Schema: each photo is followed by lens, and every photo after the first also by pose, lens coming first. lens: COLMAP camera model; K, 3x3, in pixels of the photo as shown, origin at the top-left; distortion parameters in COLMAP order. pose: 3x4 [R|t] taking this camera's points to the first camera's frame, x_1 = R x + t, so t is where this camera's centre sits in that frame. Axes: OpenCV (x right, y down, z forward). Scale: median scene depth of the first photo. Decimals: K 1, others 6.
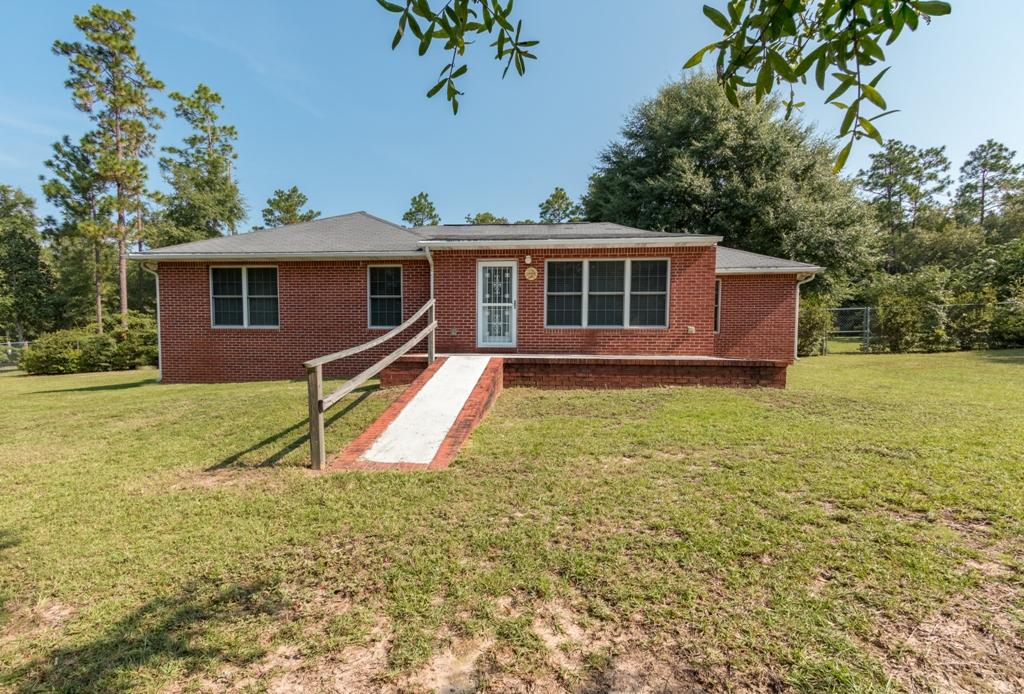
lens RADIAL K [[497.5, 0, 513.8], [0, 497.5, 373.1], [0, 0, 1]] dist [0.009934, -0.001399]
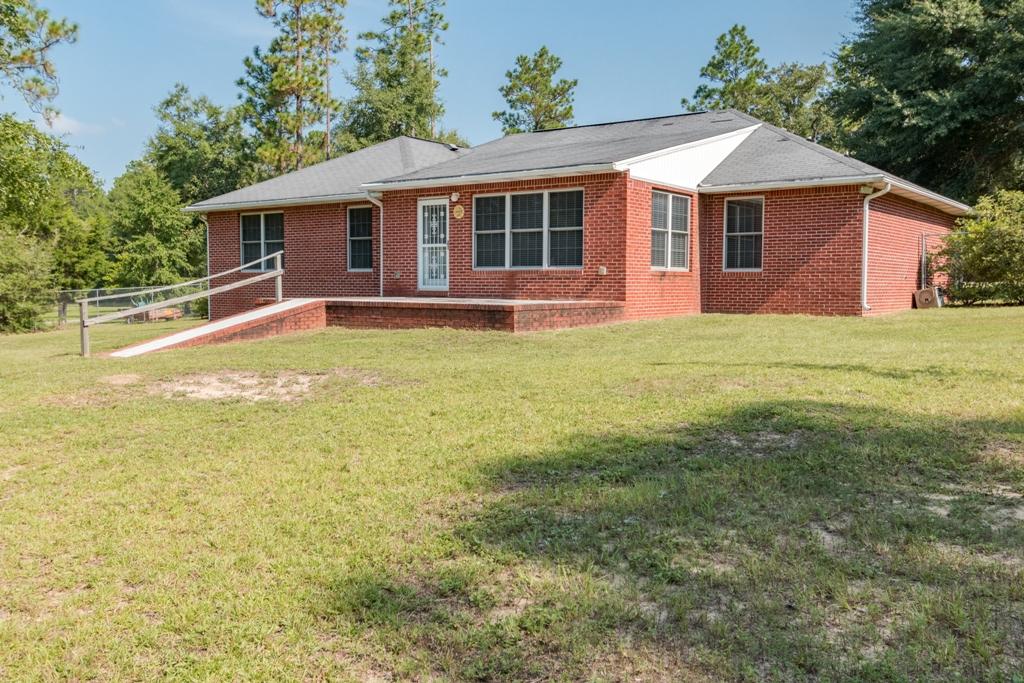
lens RADIAL K [[925.7, 0, 512.5], [0, 925.7, 342.6], [0, 0, 1]] dist [0.015309, -0.008704]
pose [[0.850826, 0.031181, -0.524521, 1.016157], [-0.026879, 0.999514, 0.015818, 0.014489], [0.524760, 0.000640, 0.851250, -0.413753]]
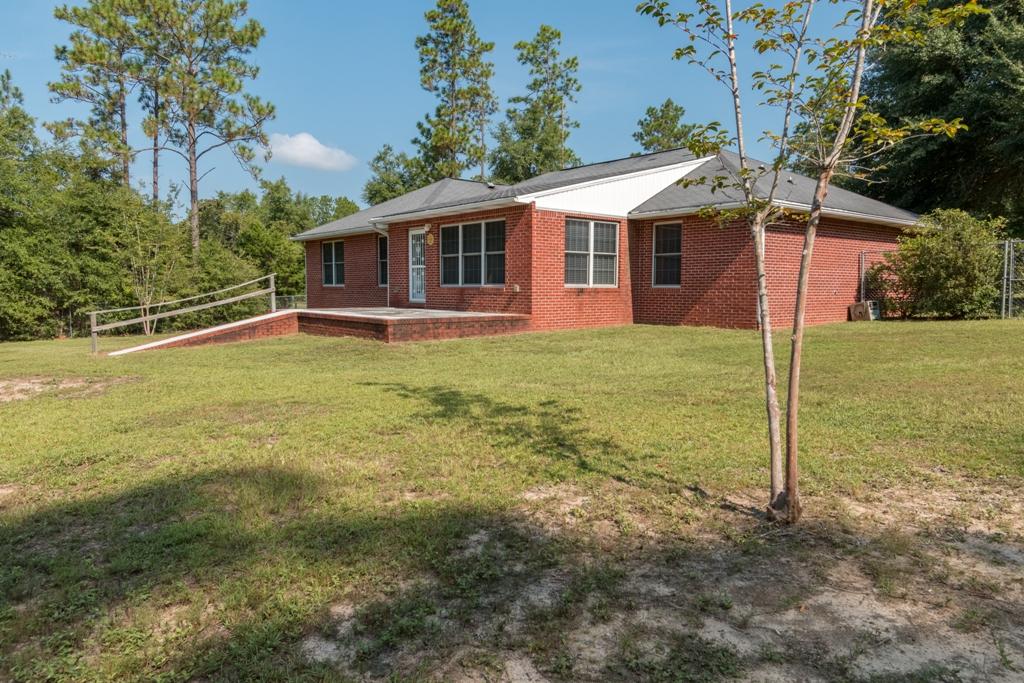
lens RADIAL K [[703.2, 0, 511.3], [0, 703.2, 339.9], [0, 0, 1]] dist [0.010495, -0.000976]
pose [[0.691004, 0.051501, -0.721014, 1.319116], [-0.037396, 0.998670, 0.035494, -0.032043], [0.721883, 0.002437, 0.692011, 0.011431]]
